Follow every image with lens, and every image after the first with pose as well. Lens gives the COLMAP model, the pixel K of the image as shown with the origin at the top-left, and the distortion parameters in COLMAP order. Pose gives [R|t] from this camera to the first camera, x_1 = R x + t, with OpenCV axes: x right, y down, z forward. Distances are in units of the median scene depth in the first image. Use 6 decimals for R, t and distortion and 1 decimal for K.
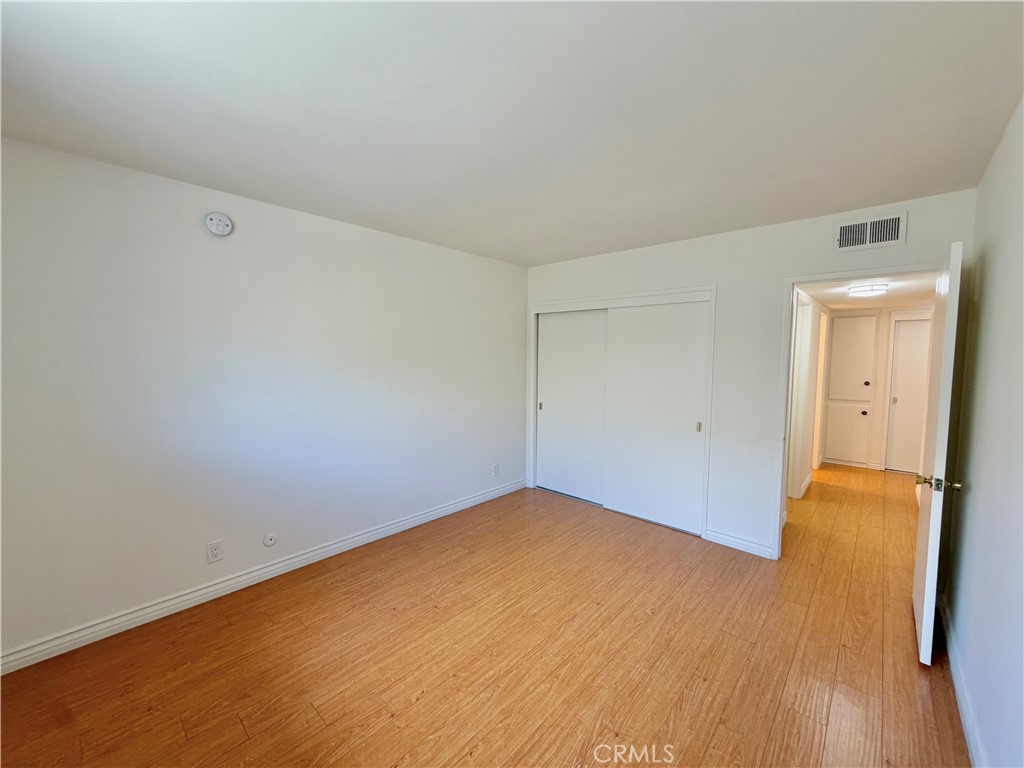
lens RADIAL K [[406.5, 0, 511.2], [0, 406.5, 379.2], [0, 0, 1]] dist [0.001394, 0.000276]
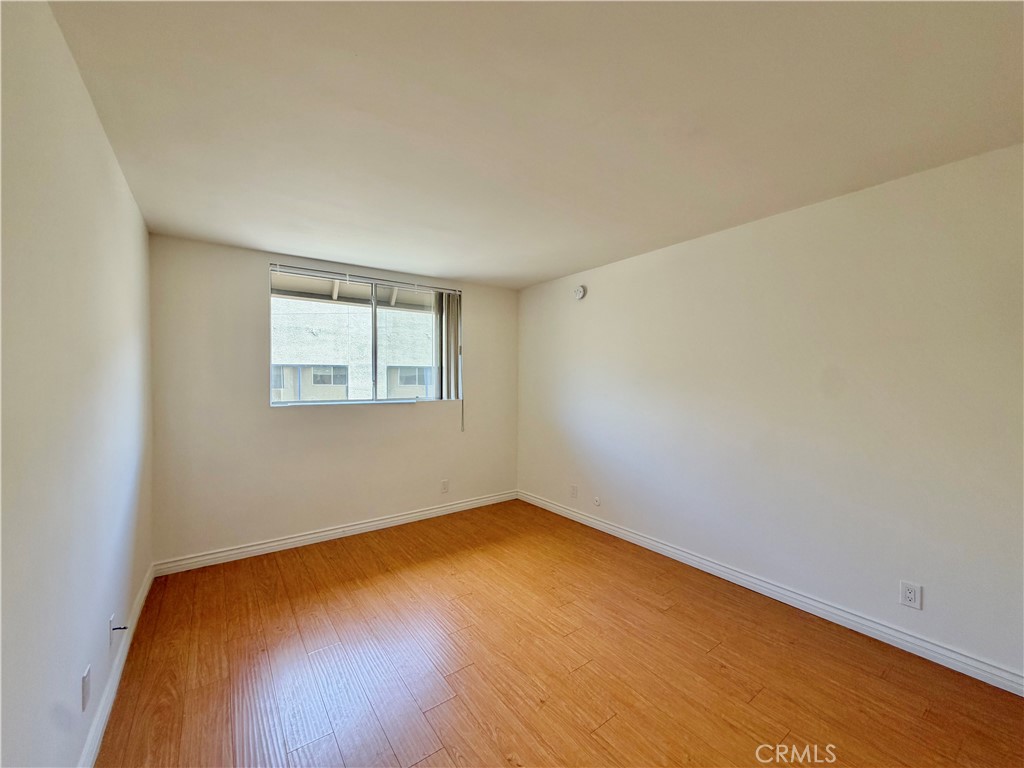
lens RADIAL K [[406.5, 0, 512.0], [0, 406.5, 388.9], [0, 0, 1]] dist [0.001394, 0.000276]
pose [[-0.197909, 0.016192, -0.980087, 0.865332], [-0.054754, 0.998120, 0.027547, -0.021009], [0.978690, 0.059116, -0.196650, 0.983957]]
